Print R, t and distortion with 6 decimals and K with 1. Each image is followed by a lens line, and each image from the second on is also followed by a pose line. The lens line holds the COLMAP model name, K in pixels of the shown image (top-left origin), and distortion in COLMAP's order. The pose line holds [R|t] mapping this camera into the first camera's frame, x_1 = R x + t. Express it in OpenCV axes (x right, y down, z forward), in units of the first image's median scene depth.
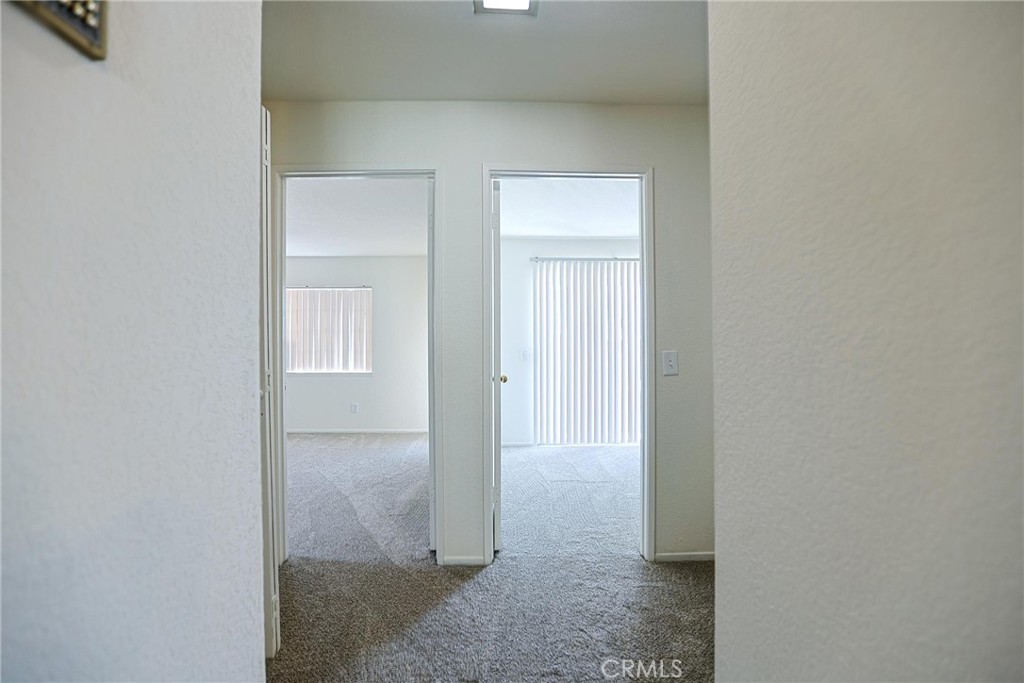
lens RADIAL K [[497.5, 0, 513.9], [0, 497.5, 343.7], [0, 0, 1]] dist [-0.059170, 0.025516]
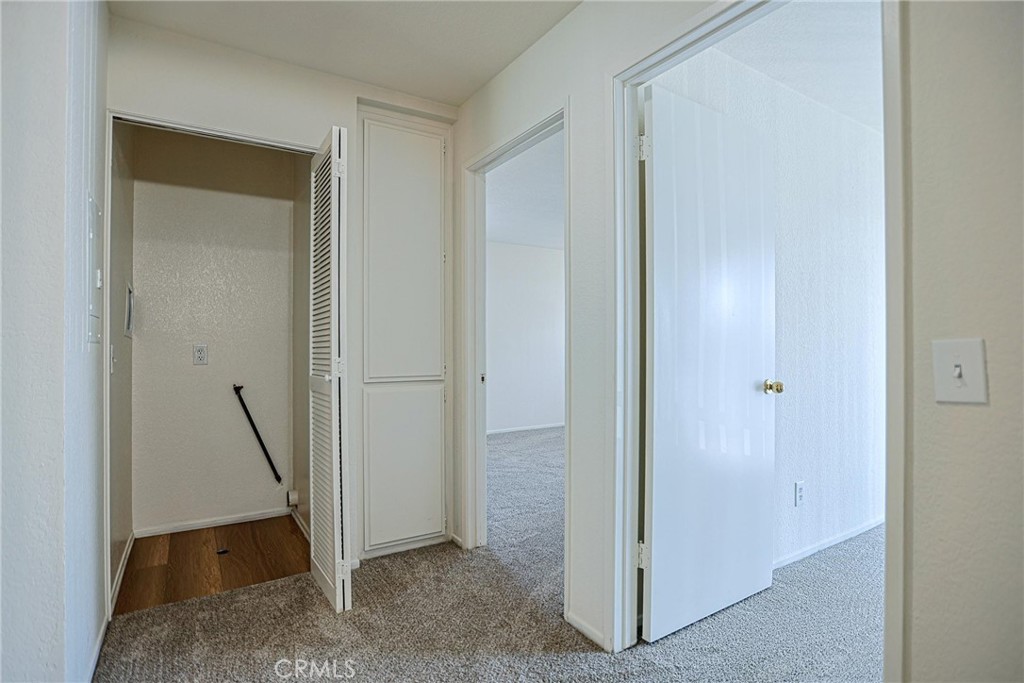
lens RADIAL K [[497.5, 0, 513.9], [0, 497.5, 343.7], [0, 0, 1]] dist [-0.059170, 0.025516]
pose [[0.510140, -0.000130, -0.860091, 0.469242], [0.008887, 0.999947, 0.005119, 0.013105], [0.860045, -0.010255, 0.510115, 0.541867]]
